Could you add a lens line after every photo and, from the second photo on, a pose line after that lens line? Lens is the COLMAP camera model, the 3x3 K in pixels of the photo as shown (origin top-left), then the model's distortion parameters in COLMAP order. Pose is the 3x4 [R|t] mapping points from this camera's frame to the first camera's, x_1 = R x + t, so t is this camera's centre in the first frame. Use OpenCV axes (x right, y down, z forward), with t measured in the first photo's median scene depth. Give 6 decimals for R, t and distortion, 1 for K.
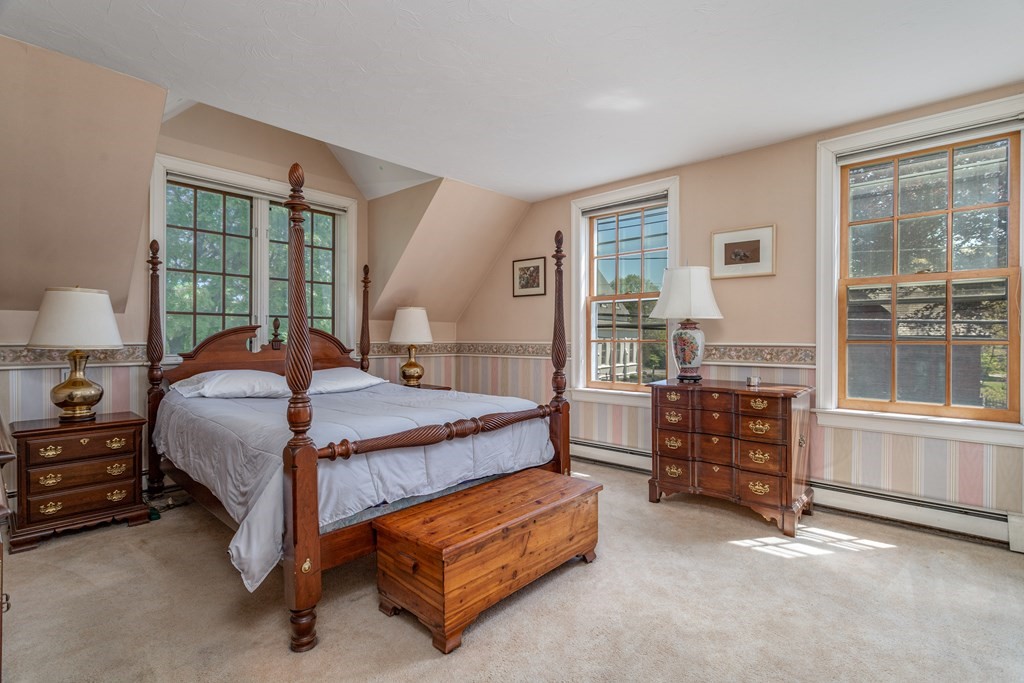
lens RADIAL K [[488.4, 0, 518.6], [0, 488.4, 338.7], [0, 0, 1]] dist [0.003828, 0.001125]
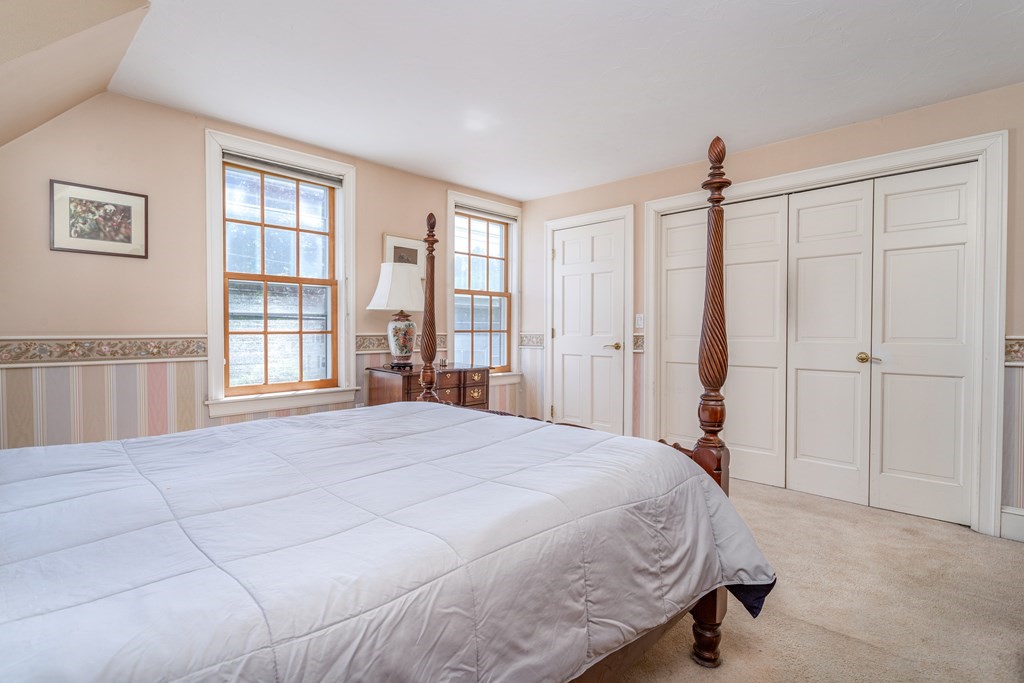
lens RADIAL K [[488.4, 0, 521.6], [0, 488.4, 338.1], [0, 0, 1]] dist [0.003828, 0.001125]
pose [[0.034963, -0.018621, 0.999215, -0.778006], [0.002484, 0.999825, 0.018546, 0.000017], [-0.999386, 0.001834, 0.035003, 0.731042]]
